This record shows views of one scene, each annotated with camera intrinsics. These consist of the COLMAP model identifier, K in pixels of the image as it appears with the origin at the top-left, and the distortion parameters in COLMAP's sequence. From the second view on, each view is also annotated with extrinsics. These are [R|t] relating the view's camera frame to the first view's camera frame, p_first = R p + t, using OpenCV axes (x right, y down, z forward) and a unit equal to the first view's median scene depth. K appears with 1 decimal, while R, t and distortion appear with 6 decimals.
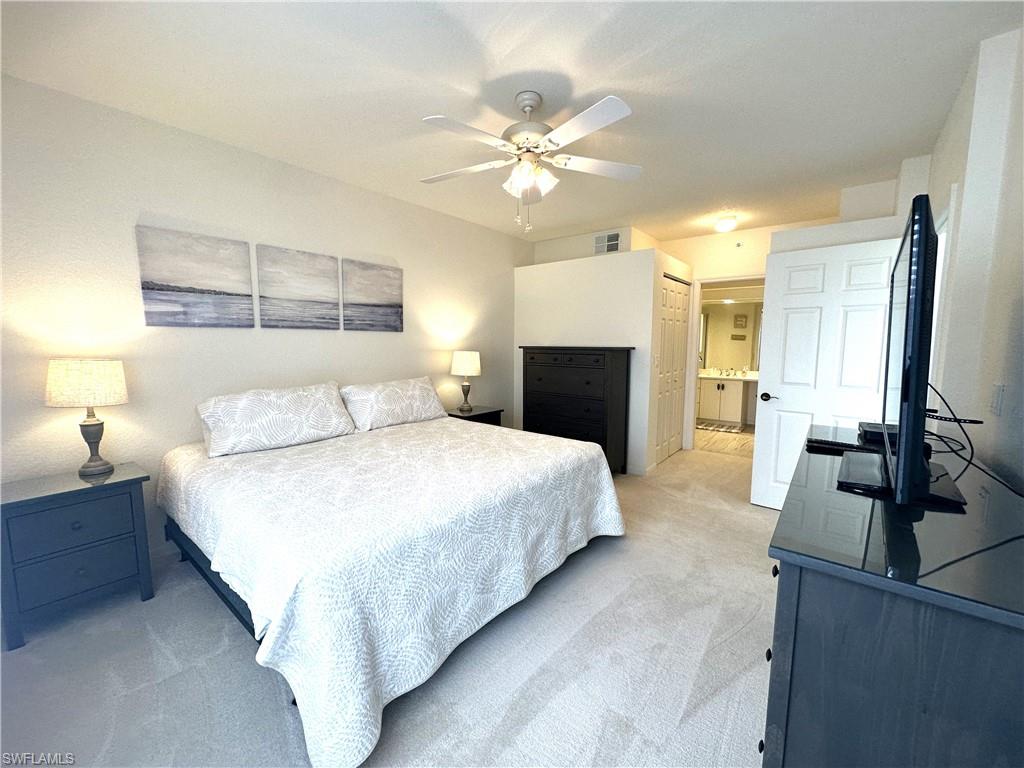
lens RADIAL K [[411.2, 0, 510.1], [0, 411.2, 384.0], [0, 0, 1]] dist [-0.001807, 0.000231]
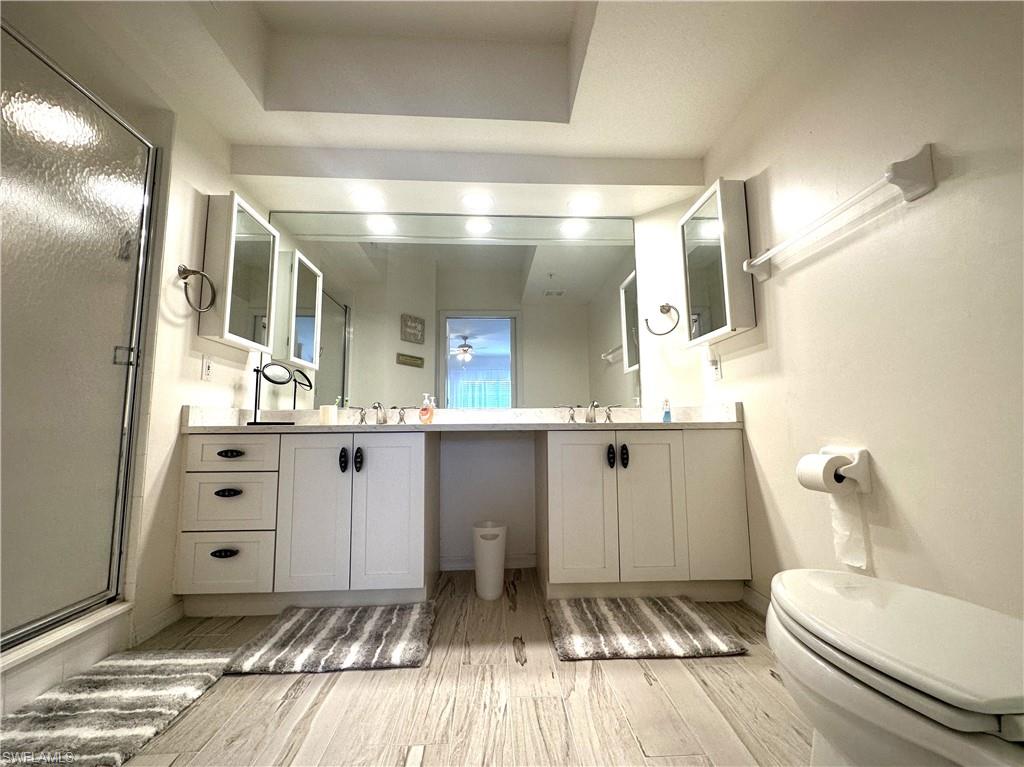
lens RADIAL K [[411.2, 0, 510.6], [0, 411.2, 382.8], [0, 0, 1]] dist [-0.001807, 0.000231]
pose [[0.742553, 0.064264, 0.666697, 0.321675], [0.079237, 0.979968, -0.182713, 0.011993], [-0.665084, 0.188501, 0.722586, 0.574965]]
